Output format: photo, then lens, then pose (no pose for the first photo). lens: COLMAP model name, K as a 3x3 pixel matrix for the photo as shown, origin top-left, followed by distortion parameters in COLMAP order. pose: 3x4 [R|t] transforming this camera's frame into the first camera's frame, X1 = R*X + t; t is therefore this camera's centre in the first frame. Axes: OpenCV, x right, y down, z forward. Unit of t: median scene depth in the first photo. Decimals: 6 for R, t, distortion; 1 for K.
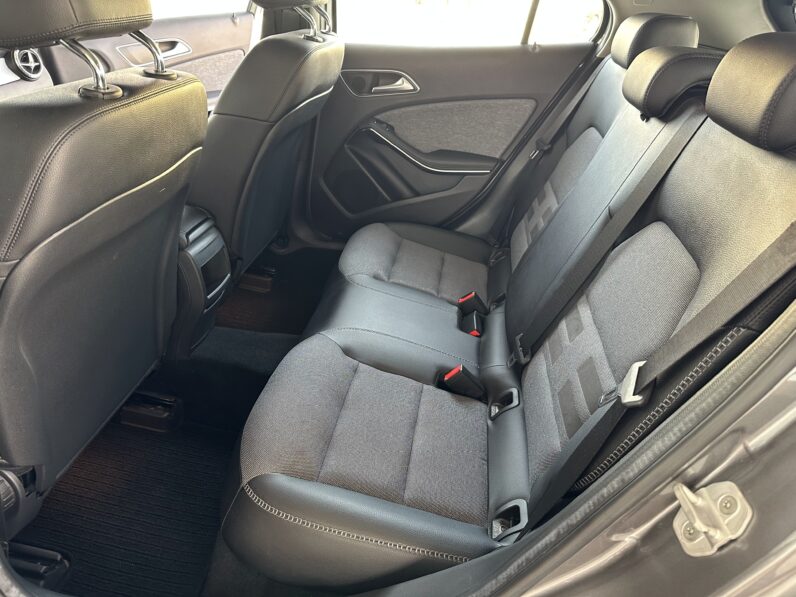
lens RADIAL K [[565.4, 0, 405.7], [0, 565.4, 303.5], [0, 0, 1]] dist [0.029880, -0.053947]
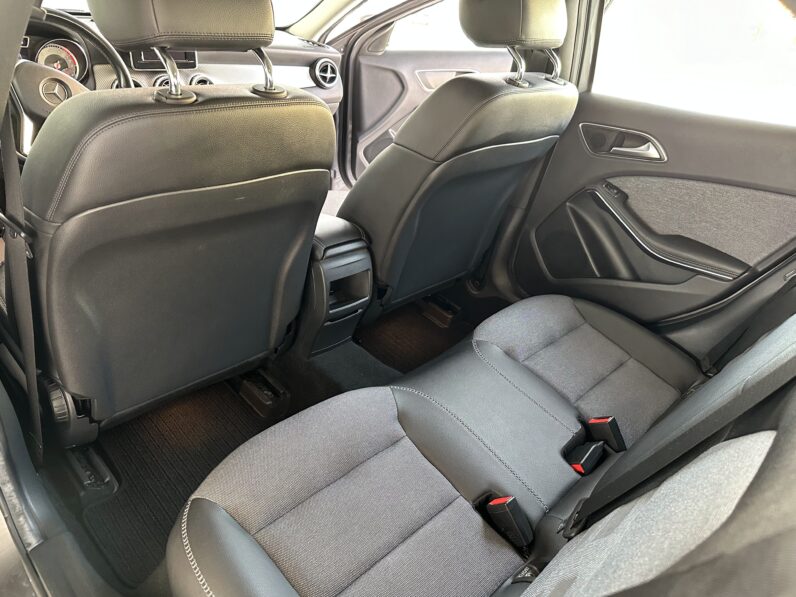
lens RADIAL K [[565.4, 0, 399.1], [0, 565.4, 296.5], [0, 0, 1]] dist [0.029880, -0.053947]
pose [[0.802334, 0.312164, -0.508738, 0.194049], [-0.347519, 0.937283, 0.027047, -0.080167], [0.485274, 0.155095, 0.860497, 0.138013]]
